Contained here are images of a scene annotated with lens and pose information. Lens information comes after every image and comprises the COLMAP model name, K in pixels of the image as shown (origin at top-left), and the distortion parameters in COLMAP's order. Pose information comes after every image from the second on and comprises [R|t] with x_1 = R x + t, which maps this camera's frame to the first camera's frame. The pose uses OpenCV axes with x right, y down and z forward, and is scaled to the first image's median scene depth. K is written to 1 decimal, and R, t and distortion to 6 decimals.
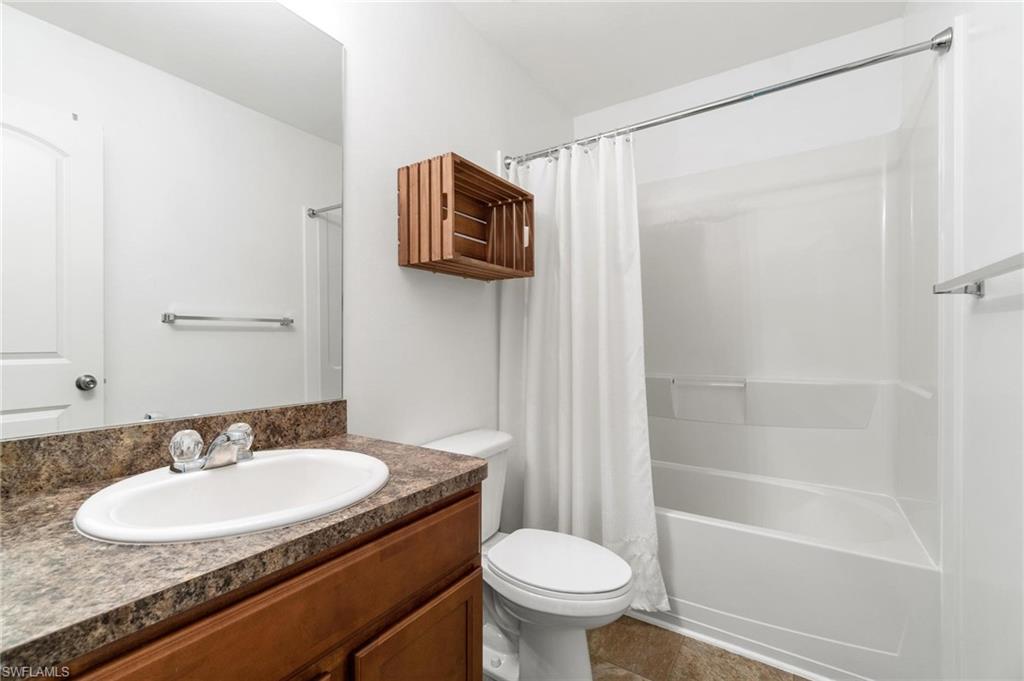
lens RADIAL K [[441.9, 0, 506.5], [0, 441.9, 339.4], [0, 0, 1]] dist [-0.009316, 0.003888]
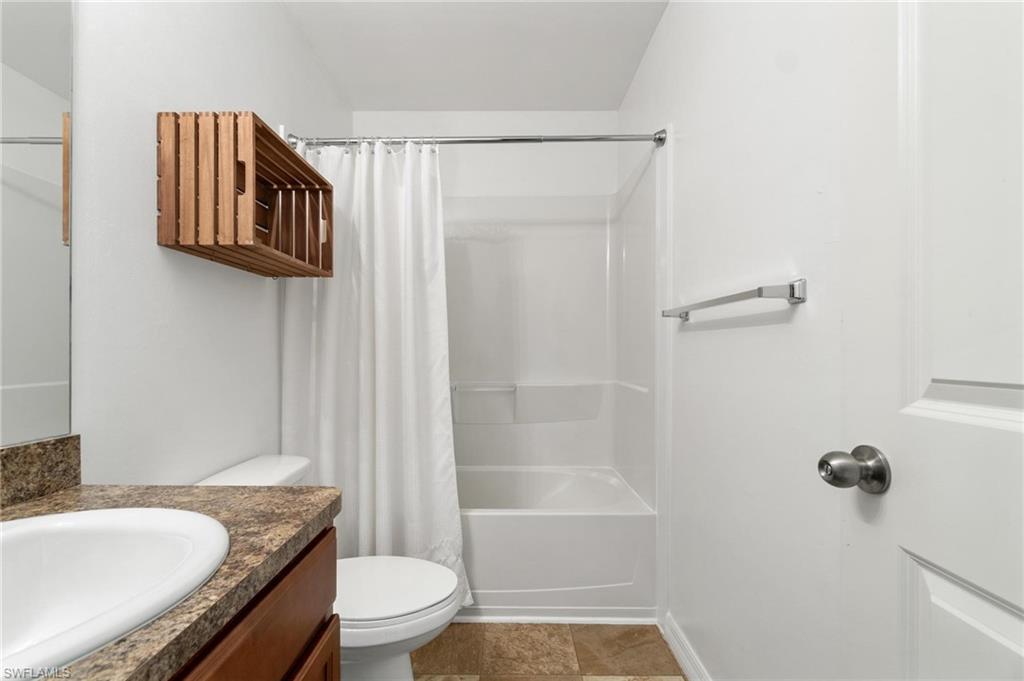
lens RADIAL K [[441.9, 0, 507.8], [0, 441.9, 349.8], [0, 0, 1]] dist [-0.009316, 0.003888]
pose [[0.836650, 0.004867, 0.547716, -0.157556], [-0.005511, 0.999985, -0.000468, 0.003868], [-0.547710, -0.002627, 0.836664, 0.071833]]
